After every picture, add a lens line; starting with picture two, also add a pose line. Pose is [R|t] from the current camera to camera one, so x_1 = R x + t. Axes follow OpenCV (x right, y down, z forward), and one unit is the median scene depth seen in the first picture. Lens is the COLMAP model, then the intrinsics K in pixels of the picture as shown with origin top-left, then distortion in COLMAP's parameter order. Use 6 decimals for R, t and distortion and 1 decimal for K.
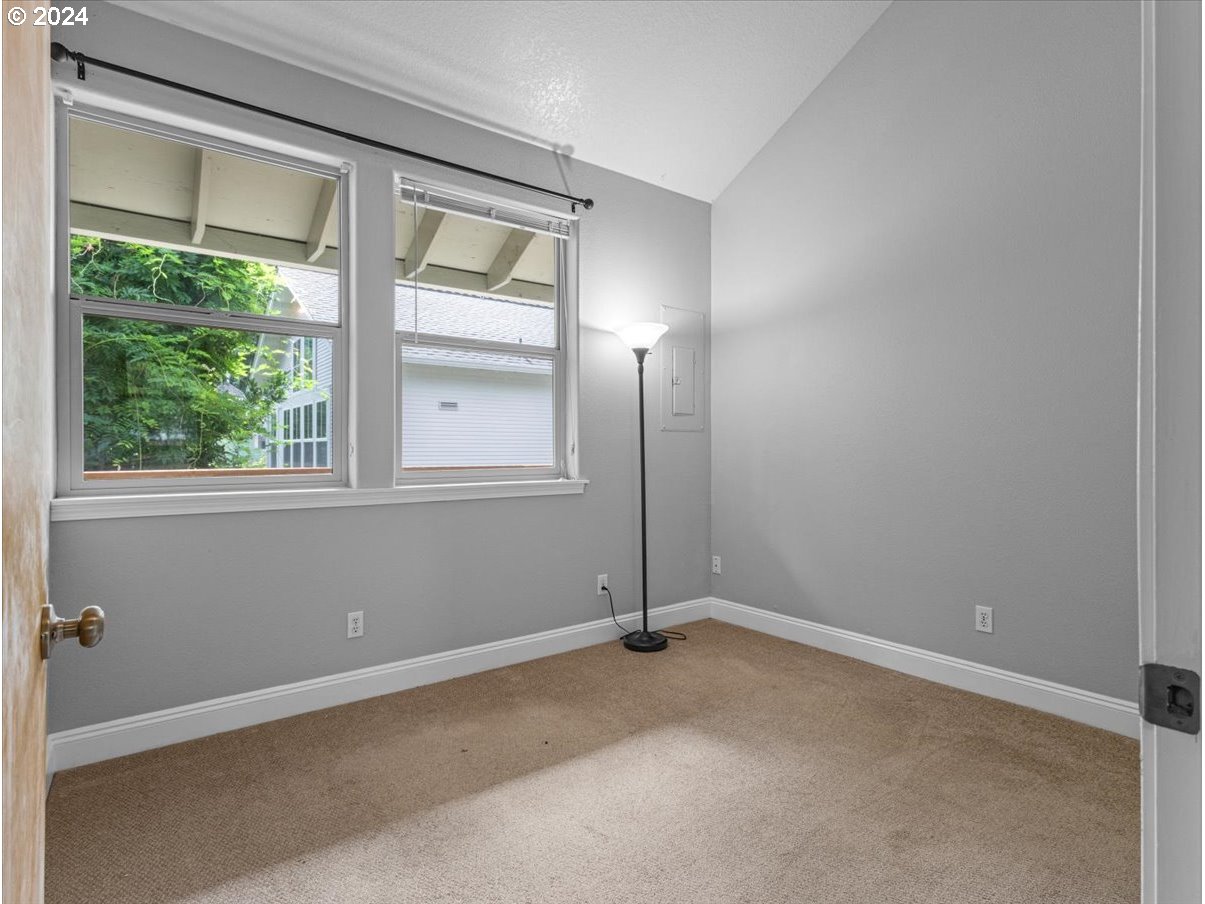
lens RADIAL K [[632.5, 0, 595.3], [0, 632.5, 450.2], [0, 0, 1]] dist [0.002493, 0.003874]
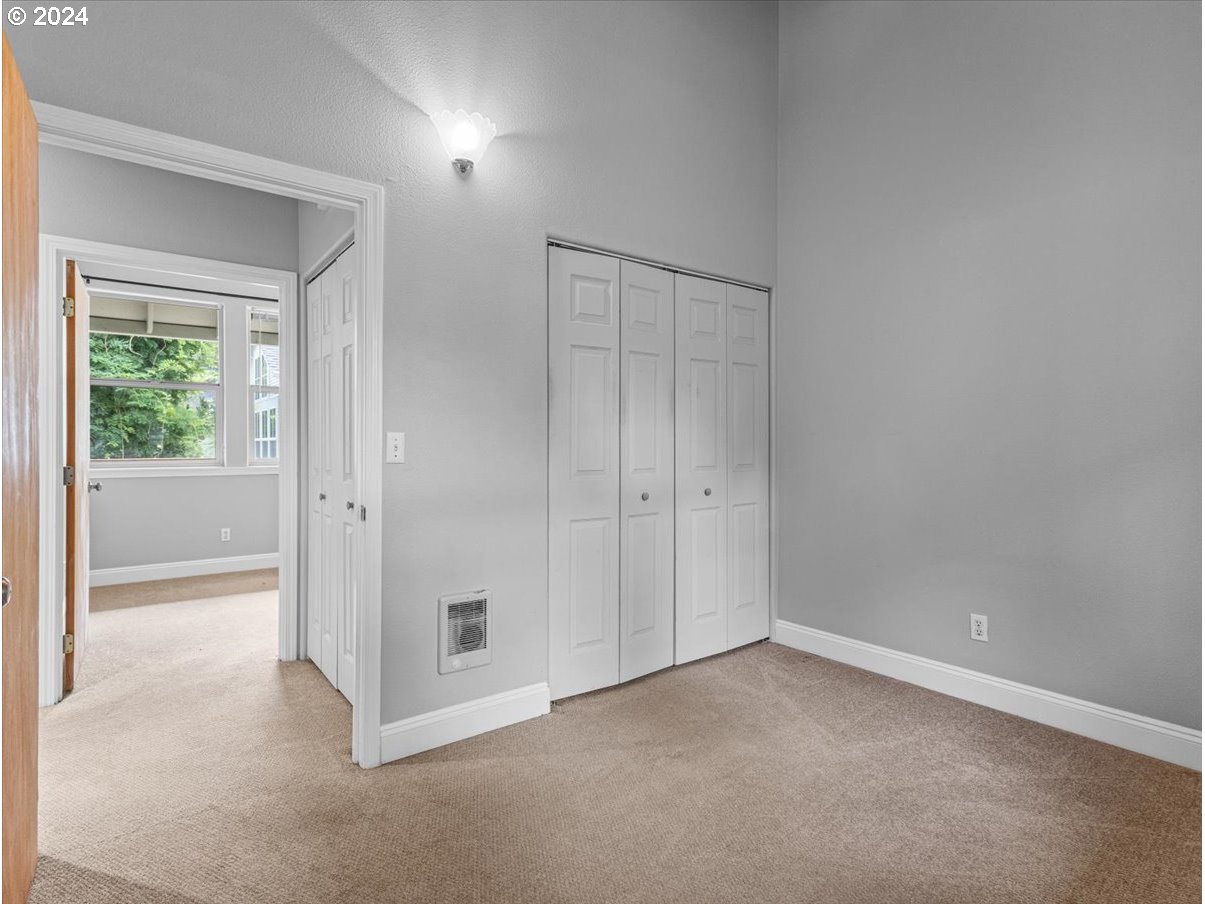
lens RADIAL K [[632.5, 0, 603.0], [0, 632.5, 449.2], [0, 0, 1]] dist [0.002493, 0.003874]
pose [[0.999951, -0.001473, 0.009779, 0.425819], [0.001429, 0.999988, 0.004586, -0.000973], [-0.009786, -0.004572, 0.999942, -0.542260]]
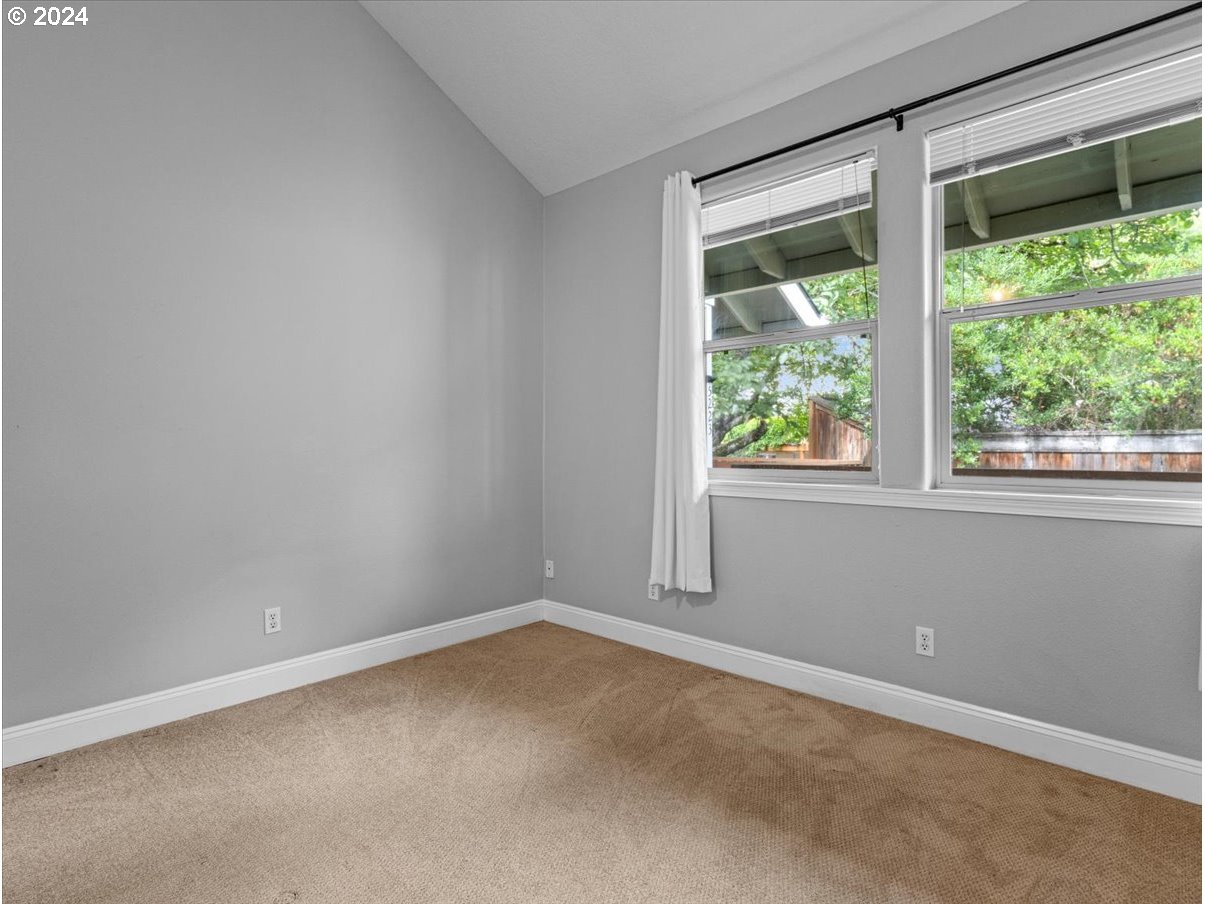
lens RADIAL K [[632.5, 0, 597.5], [0, 632.5, 450.2], [0, 0, 1]] dist [0.002493, 0.003874]
pose [[-0.183867, -0.011127, 0.982888, -0.745406], [-0.001639, 0.999938, 0.011013, -0.008948], [-0.982950, 0.000414, -0.183874, 0.976622]]
